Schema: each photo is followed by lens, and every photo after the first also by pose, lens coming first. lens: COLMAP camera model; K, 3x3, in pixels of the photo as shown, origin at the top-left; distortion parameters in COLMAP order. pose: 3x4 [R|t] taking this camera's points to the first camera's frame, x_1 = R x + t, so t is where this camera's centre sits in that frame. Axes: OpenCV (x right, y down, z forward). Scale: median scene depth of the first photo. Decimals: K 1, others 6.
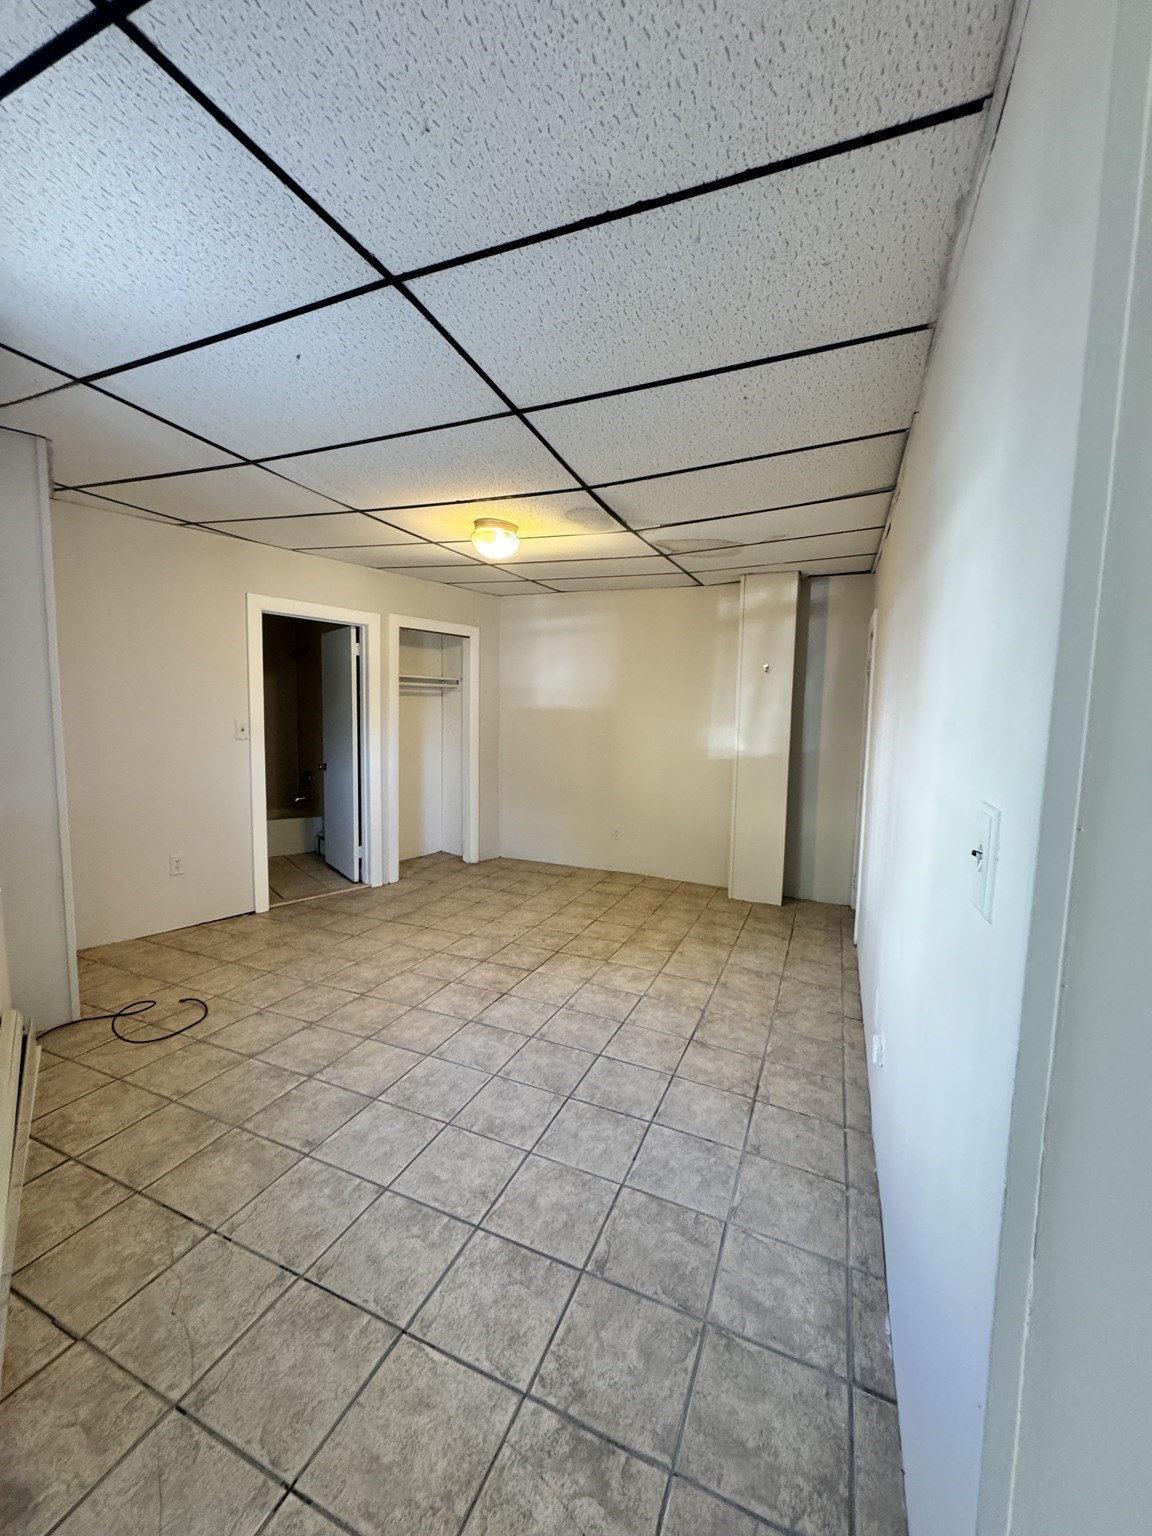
lens RADIAL K [[612.0, 0, 573.9], [0, 612.0, 770.0], [0, 0, 1]] dist [-0.004492, 0.000165]
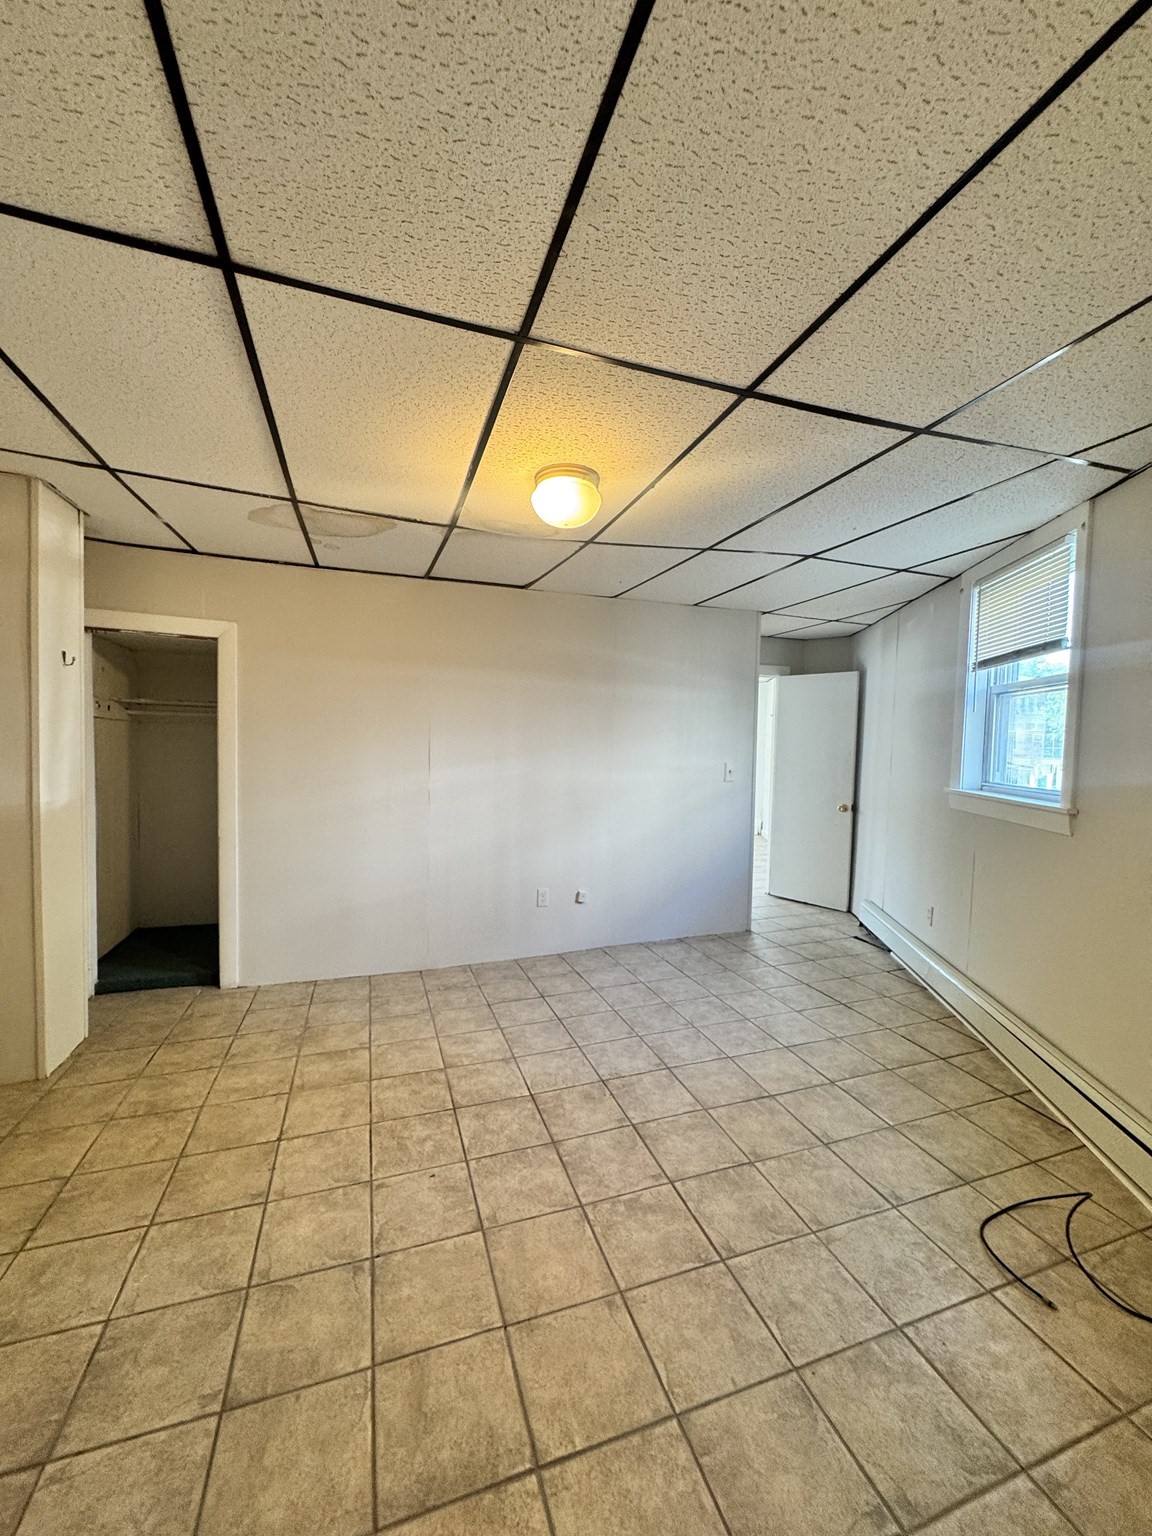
lens RADIAL K [[612.0, 0, 573.6], [0, 612.0, 771.1], [0, 0, 1]] dist [-0.004492, 0.000165]
pose [[-0.666783, -0.074078, 0.741561, -0.716266], [0.034565, 0.990903, 0.130065, -0.184216], [-0.744450, 0.112357, -0.658157, 1.606911]]
